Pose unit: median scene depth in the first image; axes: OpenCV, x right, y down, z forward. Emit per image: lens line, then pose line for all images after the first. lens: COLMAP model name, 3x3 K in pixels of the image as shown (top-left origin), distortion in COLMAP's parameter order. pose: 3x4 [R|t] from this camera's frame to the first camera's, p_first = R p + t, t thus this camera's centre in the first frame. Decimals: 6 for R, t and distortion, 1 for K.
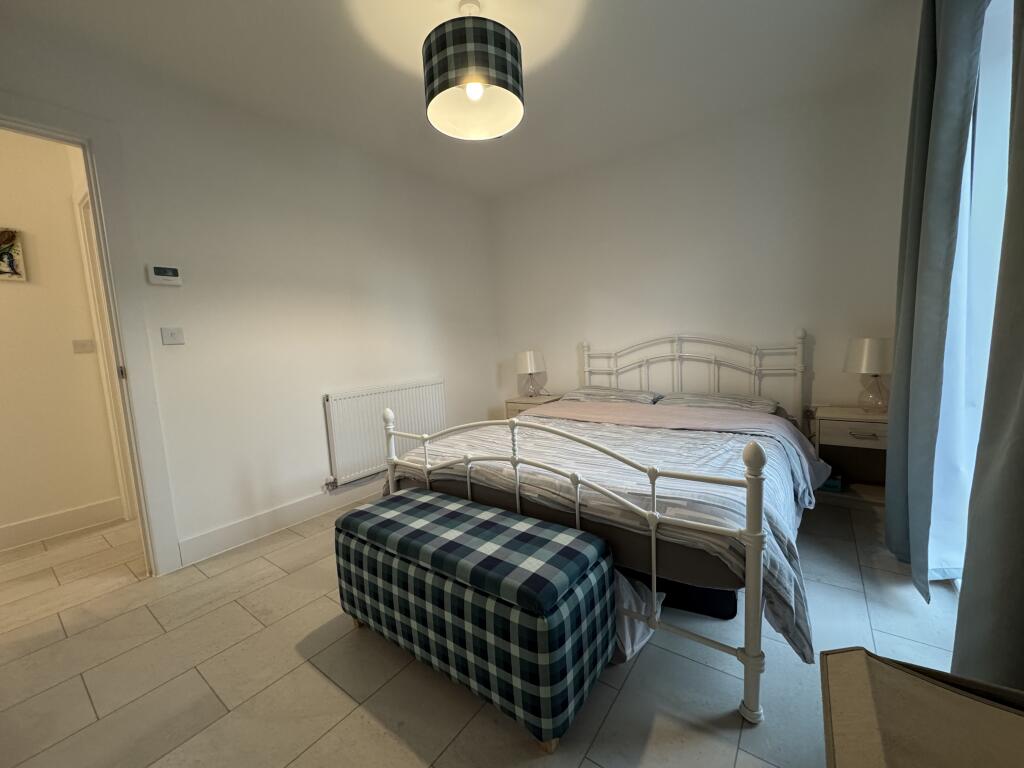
lens RADIAL K [[407.8, 0, 511.7], [0, 407.8, 383.4], [0, 0, 1]] dist [-0.001791, 0.000586]
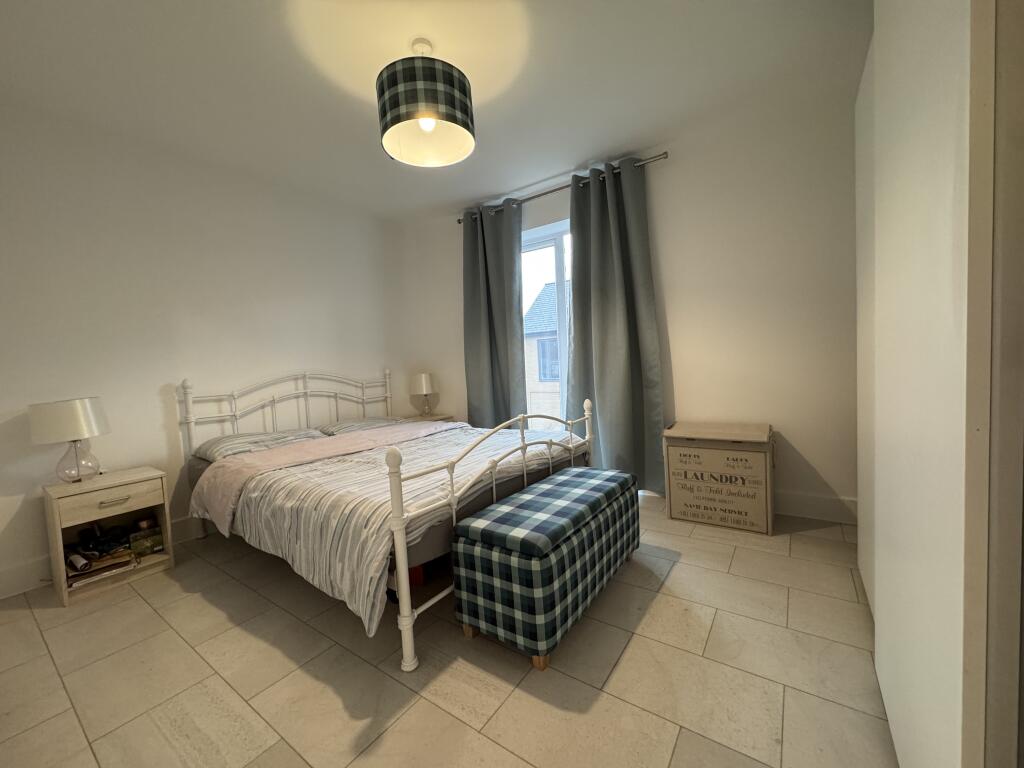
lens RADIAL K [[407.8, 0, 511.7], [0, 407.8, 383.4], [0, 0, 1]] dist [-0.001791, 0.000586]
pose [[-0.022284, 0.003094, 0.999747, -1.140486], [0.155849, 0.987781, 0.000417, -0.016830], [-0.987529, 0.155819, -0.022494, 0.904790]]
